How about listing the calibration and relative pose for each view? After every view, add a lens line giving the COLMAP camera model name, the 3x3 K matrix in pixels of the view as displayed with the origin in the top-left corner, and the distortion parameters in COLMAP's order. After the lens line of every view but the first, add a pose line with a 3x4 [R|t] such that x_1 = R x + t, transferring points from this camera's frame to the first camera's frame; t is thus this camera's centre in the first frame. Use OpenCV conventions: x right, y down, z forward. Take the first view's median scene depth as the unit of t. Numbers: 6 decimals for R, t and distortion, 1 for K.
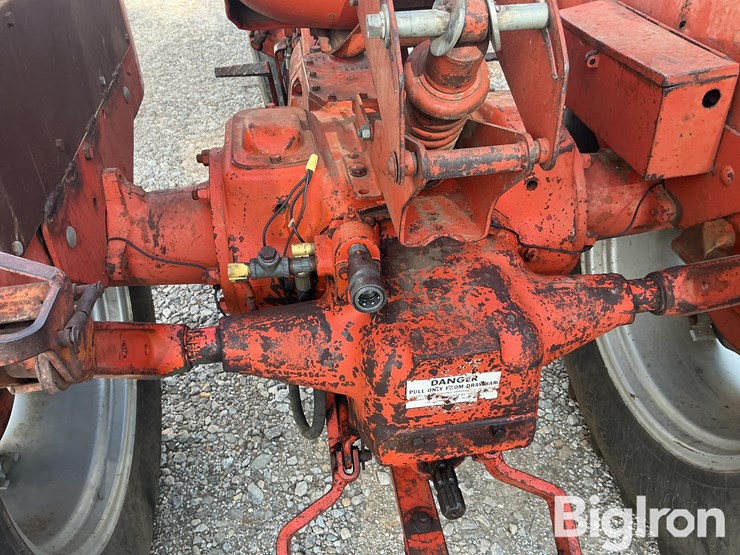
lens RADIAL K [[613.5, 0, 373.5], [0, 613.5, 277.9], [0, 0, 1]] dist [0.089495, -0.170551]
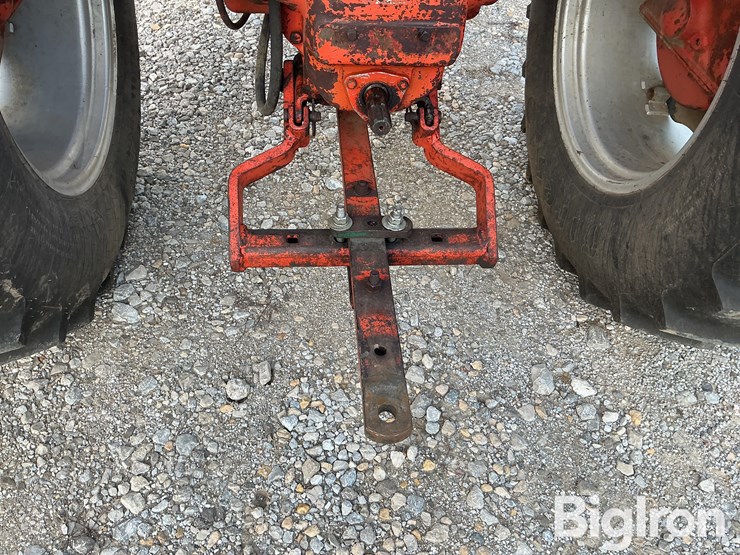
lens RADIAL K [[610.3, 0, 372.0], [0, 610.3, 274.6], [0, 0, 1]] dist [0.106200, -0.196006]
pose [[0.994548, 0.103830, 0.009678, 0.076516], [-0.104035, 0.981575, 0.160271, 0.272402], [0.007141, -0.160404, 0.987026, -0.091429]]
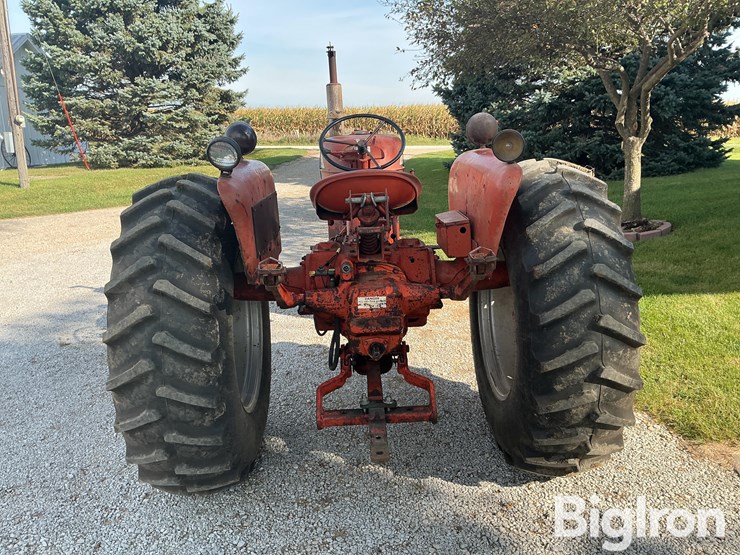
lens RADIAL K [[613.5, 0, 373.5], [0, 613.5, 277.9], [0, 0, 1]] dist [0.089495, -0.170551]
pose [[0.992006, 0.002156, -0.126172, 0.284654], [-0.051858, 0.918490, -0.392030, 0.696944], [0.115043, 0.395439, 0.911259, -1.067548]]
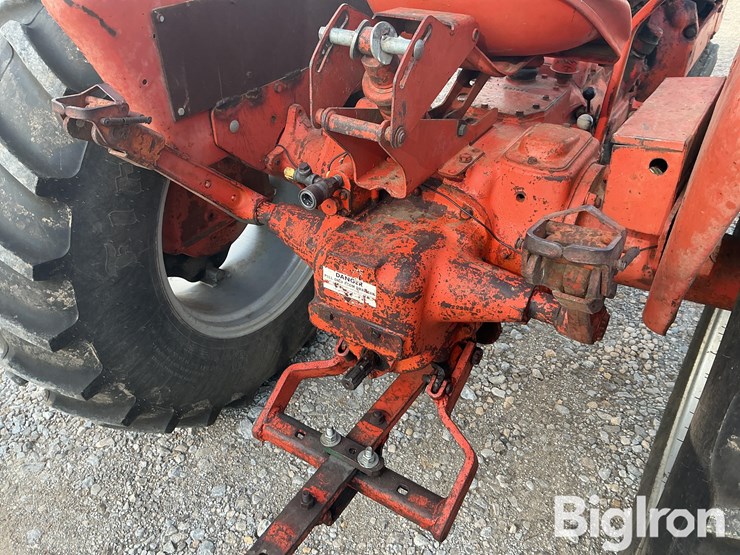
lens RADIAL K [[613.5, 0, 373.5], [0, 613.5, 277.9], [0, 0, 1]] dist [0.089495, -0.170551]
pose [[0.752053, 0.390480, -0.530982, 0.485718], [-0.403603, 0.909738, 0.097375, -0.002999], [0.521077, 0.141075, 0.841770, -0.112531]]
